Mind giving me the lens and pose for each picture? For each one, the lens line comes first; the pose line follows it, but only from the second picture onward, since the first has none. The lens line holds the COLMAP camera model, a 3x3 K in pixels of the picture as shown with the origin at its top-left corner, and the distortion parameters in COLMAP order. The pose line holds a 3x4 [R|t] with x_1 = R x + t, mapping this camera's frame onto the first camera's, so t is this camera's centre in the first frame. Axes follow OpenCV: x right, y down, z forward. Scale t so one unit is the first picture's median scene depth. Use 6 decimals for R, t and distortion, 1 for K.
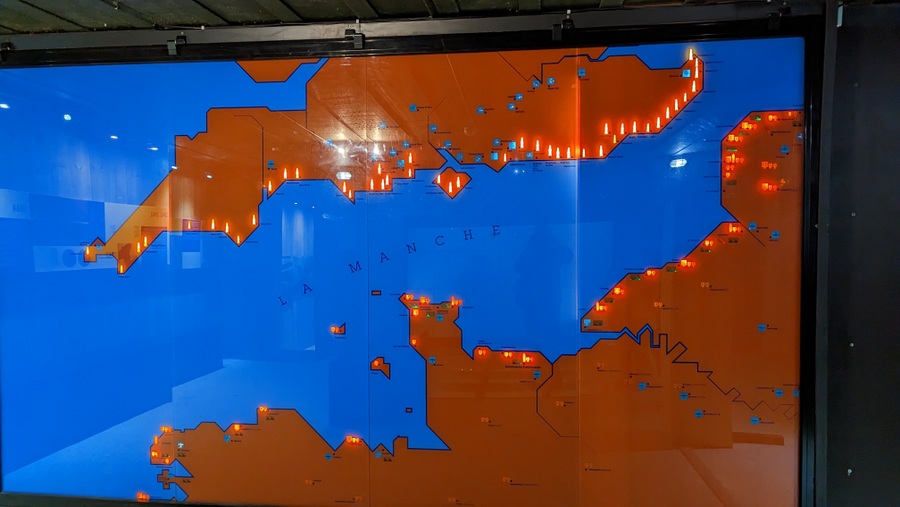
lens RADIAL K [[649.6, 0, 453.4], [0, 649.6, 257.5], [0, 0, 1]] dist [0.057821, -0.060483]
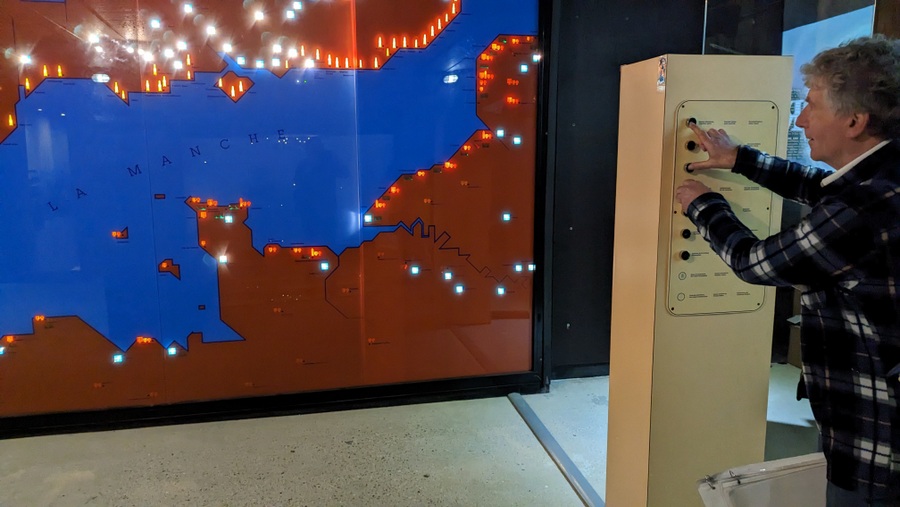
lens RADIAL K [[649.6, 0, 457.2], [0, 649.6, 253.9], [0, 0, 1]] dist [0.057821, -0.060483]
pose [[0.946444, -0.047547, 0.319347, -0.011891], [0.008241, 0.992332, 0.123323, 0.022305], [-0.322762, -0.114087, 0.939579, -0.117653]]
